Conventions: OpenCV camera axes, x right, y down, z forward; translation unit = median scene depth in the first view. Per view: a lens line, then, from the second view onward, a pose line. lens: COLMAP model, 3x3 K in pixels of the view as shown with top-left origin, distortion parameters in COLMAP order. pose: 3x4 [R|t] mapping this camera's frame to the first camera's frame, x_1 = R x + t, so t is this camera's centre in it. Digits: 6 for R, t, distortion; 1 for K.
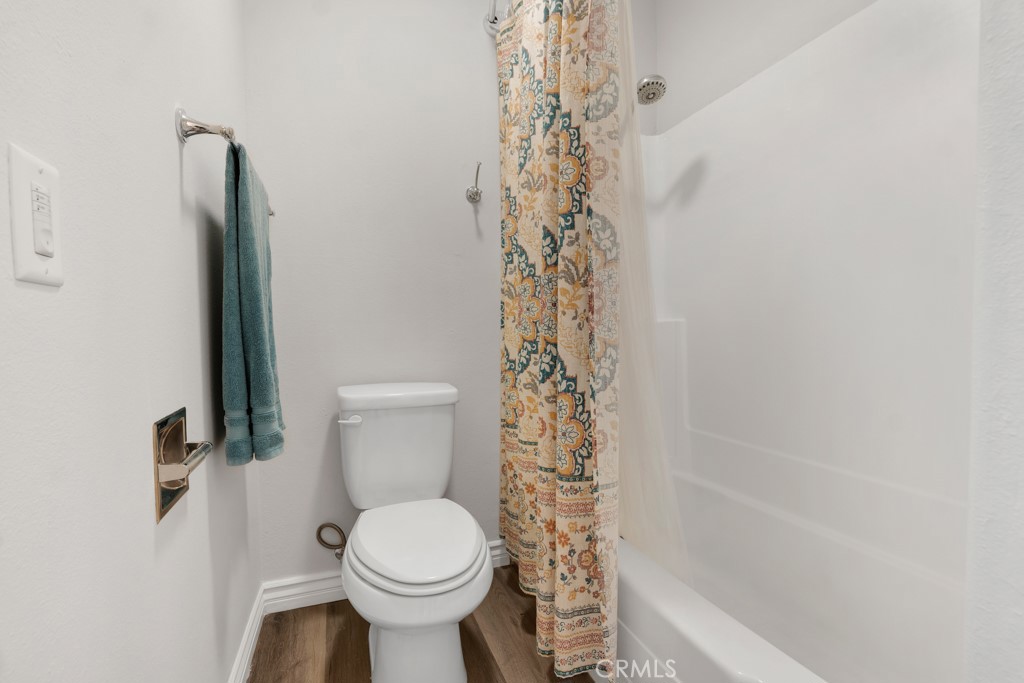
lens RADIAL K [[462.1, 0, 505.7], [0, 462.1, 344.0], [0, 0, 1]] dist [0.006192, -0.001951]
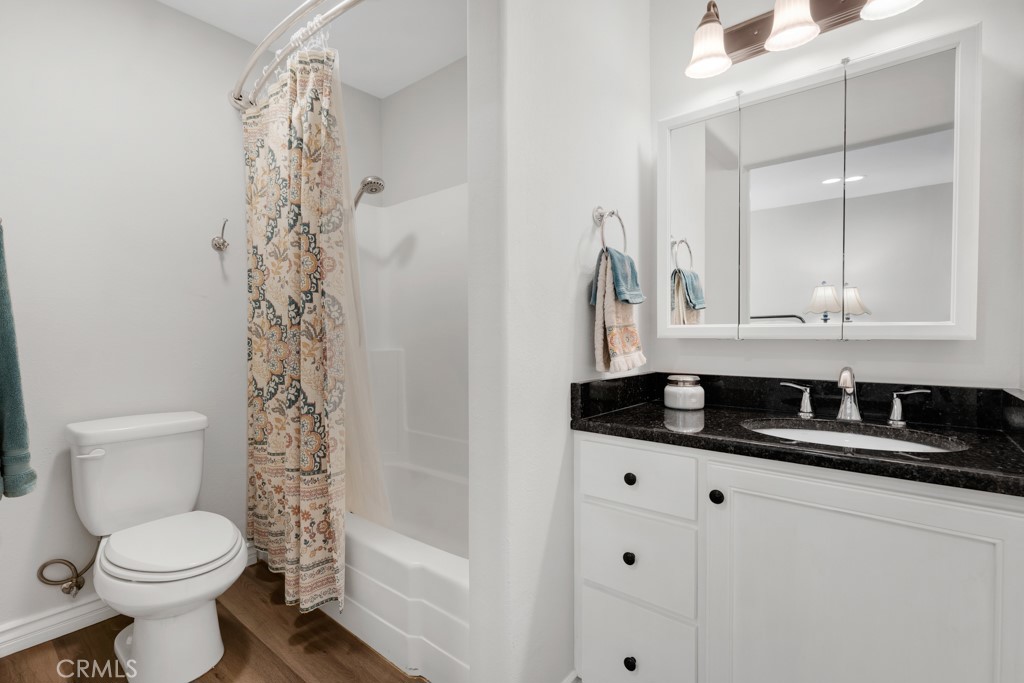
lens RADIAL K [[462.1, 0, 511.3], [0, 462.1, 345.0], [0, 0, 1]] dist [0.006192, -0.001951]
pose [[0.859261, -0.005663, 0.511506, -0.061019], [0.011222, 0.999907, -0.007781, -0.093609], [-0.511414, 0.012426, 0.859244, -0.576102]]
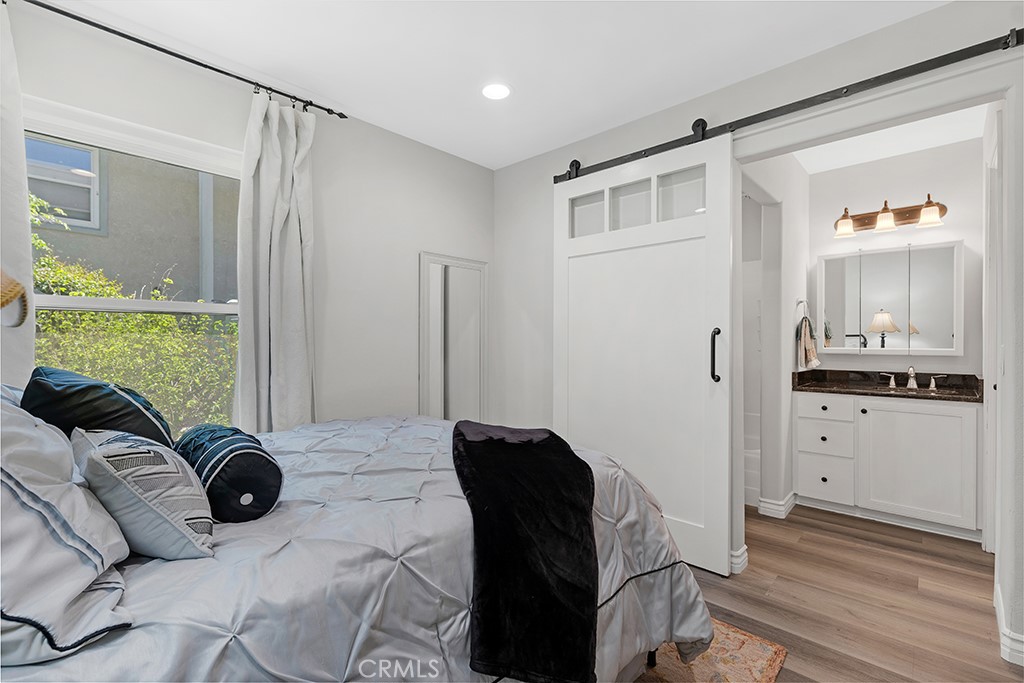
lens RADIAL K [[462.1, 0, 505.9], [0, 462.1, 340.9], [0, 0, 1]] dist [0.006192, -0.001951]
pose [[0.891235, 0.007656, 0.453476, -2.307760], [0.004835, 0.999640, -0.026380, -0.131544], [-0.453515, 0.025703, 0.890878, -1.441008]]
